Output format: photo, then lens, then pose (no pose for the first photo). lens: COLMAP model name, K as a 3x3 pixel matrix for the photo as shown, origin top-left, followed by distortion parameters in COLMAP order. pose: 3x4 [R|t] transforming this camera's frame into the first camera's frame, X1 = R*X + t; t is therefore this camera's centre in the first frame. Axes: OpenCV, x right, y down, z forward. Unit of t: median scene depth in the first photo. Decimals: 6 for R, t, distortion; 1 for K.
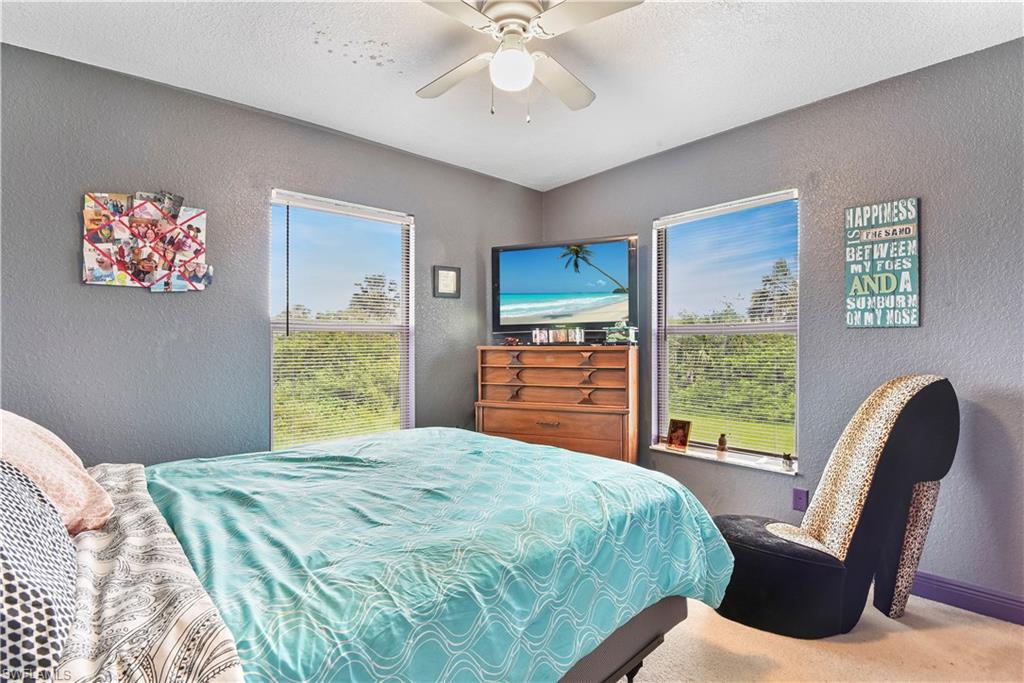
lens RADIAL K [[470.1, 0, 512.0], [0, 470.1, 341.5], [0, 0, 1]] dist [-0.003754, -0.000479]
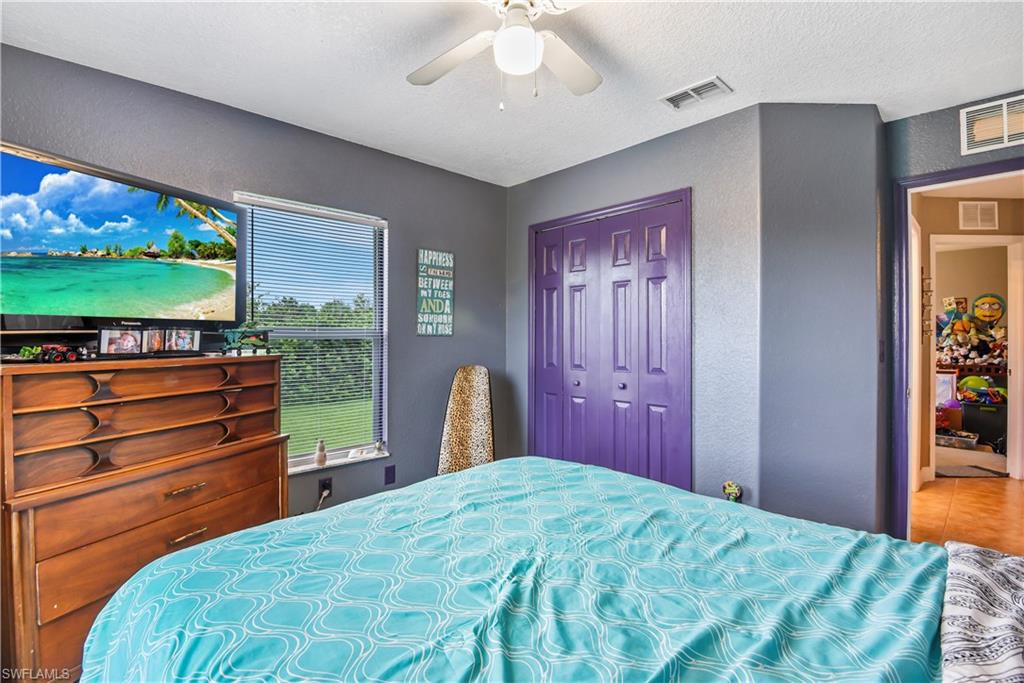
lens RADIAL K [[459.5, 0, 512.0], [0, 459.5, 341.5], [0, 0, 1]] dist [-0.001520, -0.000120]
pose [[-0.024878, -0.011848, 0.999620, -0.651362], [-0.009165, 0.999890, 0.011623, -0.029637], [-0.999648, -0.008872, -0.024984, 0.773678]]
